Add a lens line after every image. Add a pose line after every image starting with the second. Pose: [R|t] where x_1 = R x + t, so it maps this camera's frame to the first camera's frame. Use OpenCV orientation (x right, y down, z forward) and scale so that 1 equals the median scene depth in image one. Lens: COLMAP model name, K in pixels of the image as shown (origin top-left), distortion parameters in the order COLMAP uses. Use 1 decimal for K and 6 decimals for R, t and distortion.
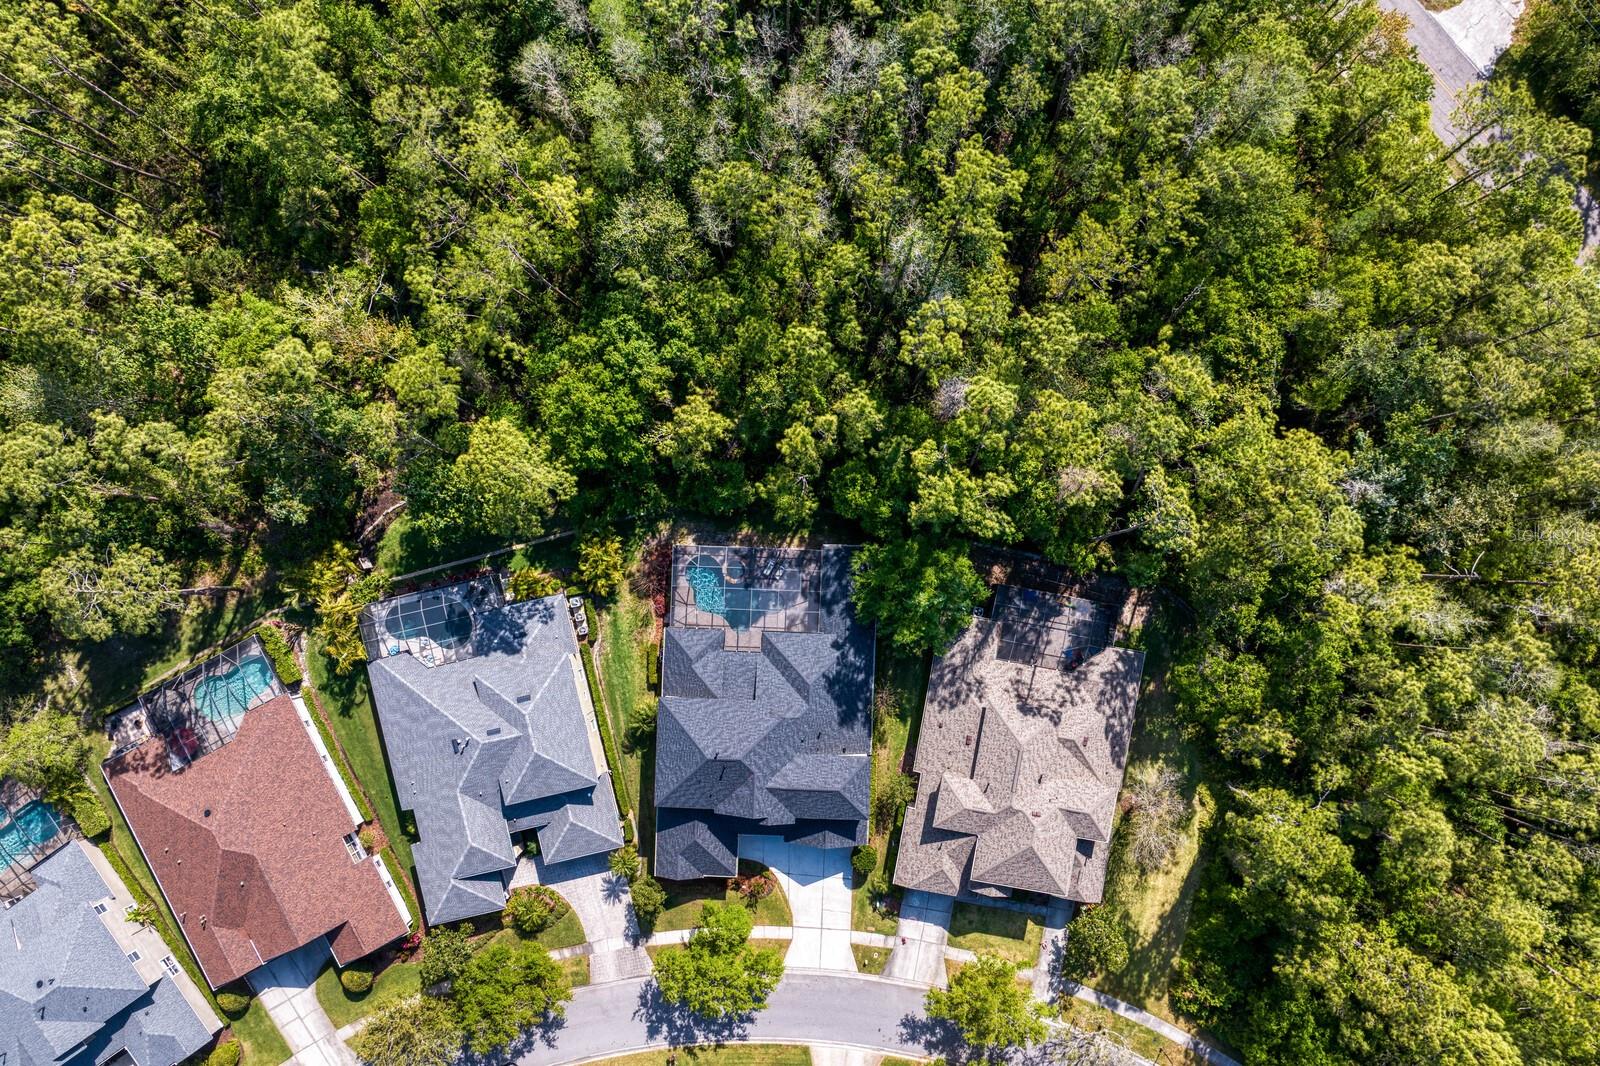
lens RADIAL K [[1128.4, 0, 800.0], [0, 1128.4, 533.0], [0, 0, 1]] dist [-0.024314, -0.000040]
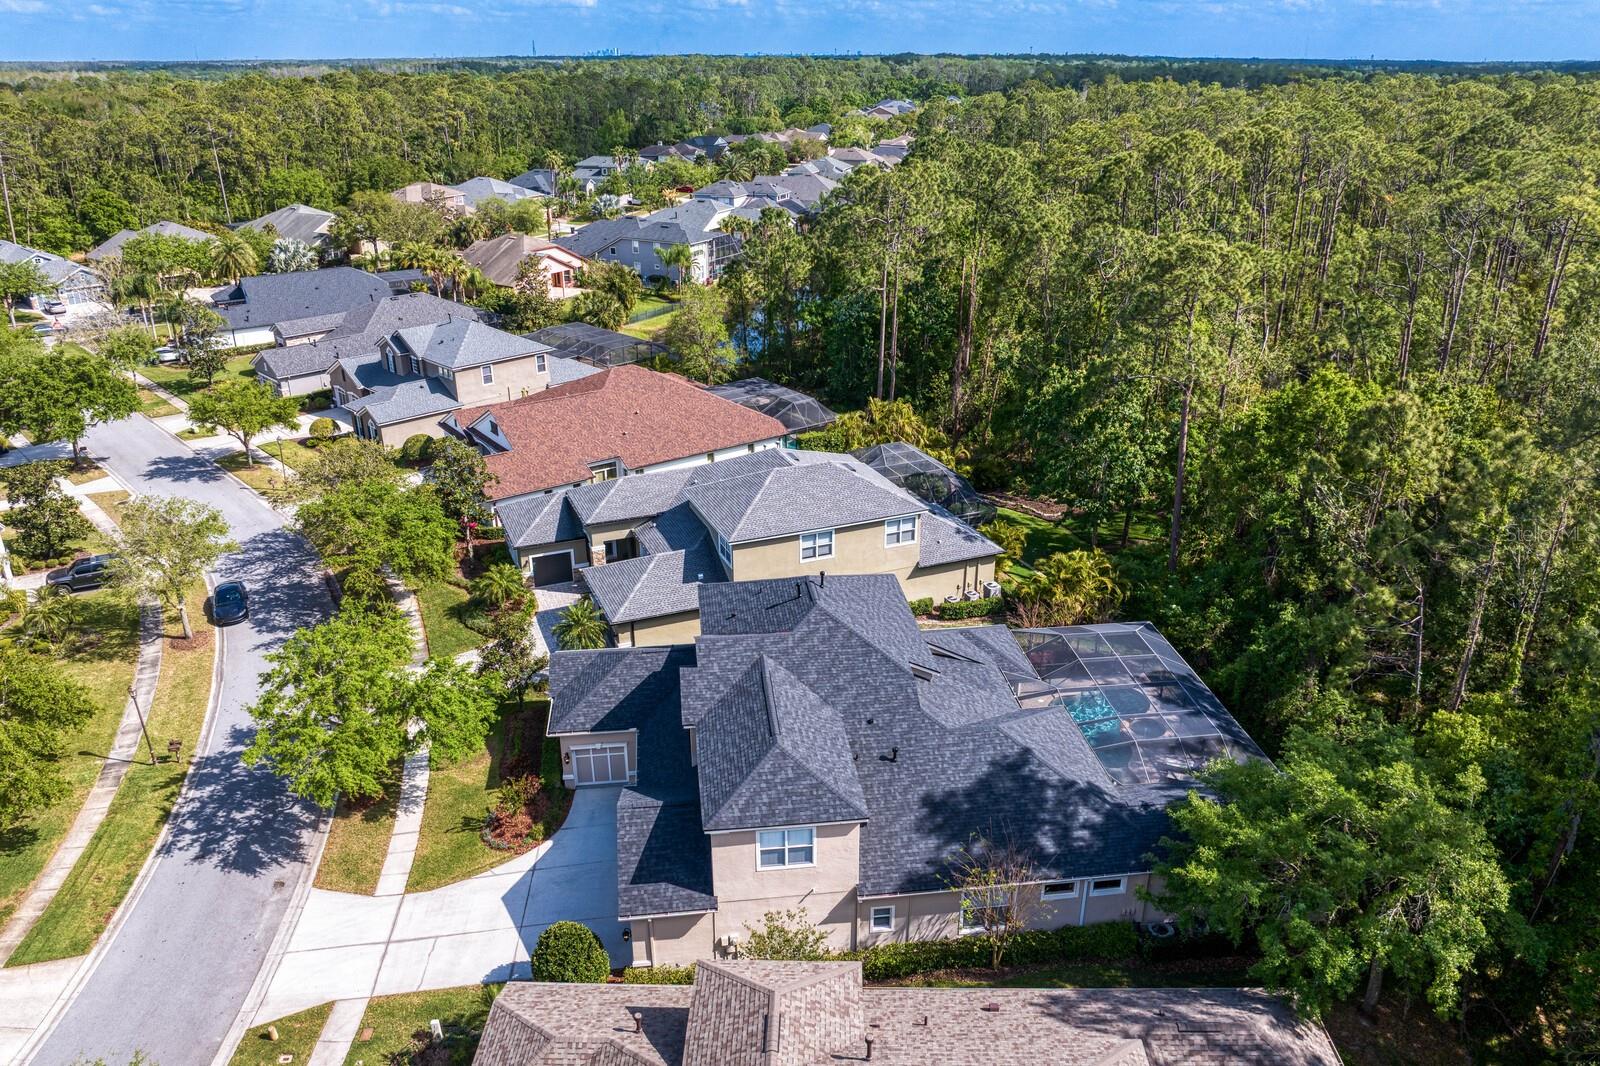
lens RADIAL K [[1128.4, 0, 800.0], [0, 1128.4, 533.0], [0, 0, 1]] dist [-0.024314, -0.000040]
pose [[0.164649, 0.379259, -0.910524, 0.350270], [-0.986081, 0.084952, -0.142927, 0.253072], [0.023145, 0.921382, 0.387967, 0.716811]]
